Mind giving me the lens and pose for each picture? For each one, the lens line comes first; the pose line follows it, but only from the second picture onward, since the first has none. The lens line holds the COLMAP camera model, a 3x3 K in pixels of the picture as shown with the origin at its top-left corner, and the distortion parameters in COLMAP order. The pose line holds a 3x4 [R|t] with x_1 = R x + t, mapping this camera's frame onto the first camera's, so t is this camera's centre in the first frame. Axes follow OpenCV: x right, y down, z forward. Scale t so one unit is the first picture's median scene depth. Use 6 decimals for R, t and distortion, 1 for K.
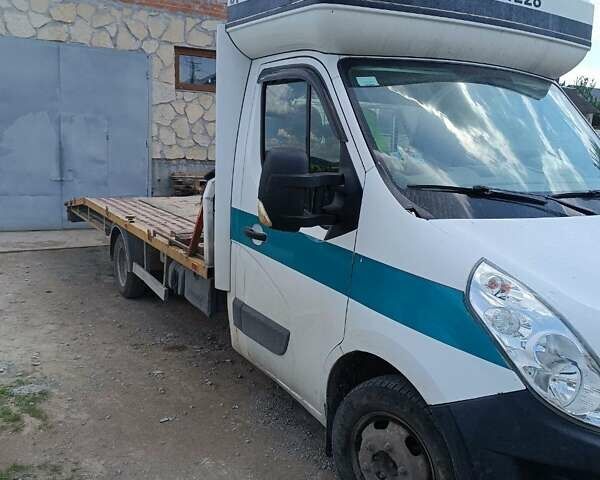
lens RADIAL K [[590.1, 0, 300.0], [0, 590.1, 240.0], [0, 0, 1]] dist [0.015473, 0.003656]
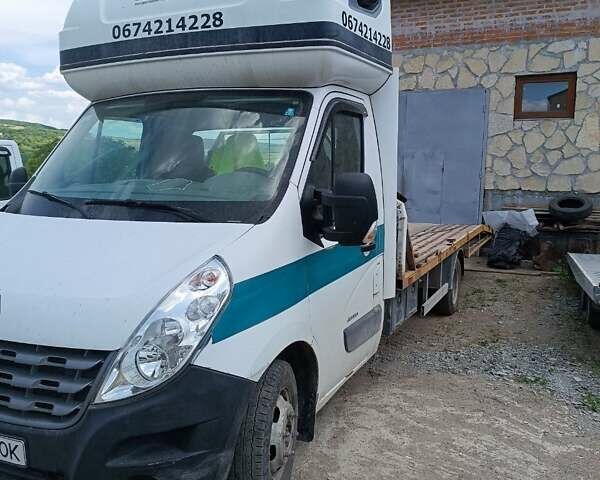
lens RADIAL K [[590.1, 0, 300.0], [0, 590.1, 240.0], [0, 0, 1]] dist [0.015473, 0.003656]
pose [[0.542211, 0.069951, -0.837325, 0.439543], [-0.125032, 0.992151, 0.001920, -0.013565], [0.830887, 0.103651, 0.546701, 0.189932]]
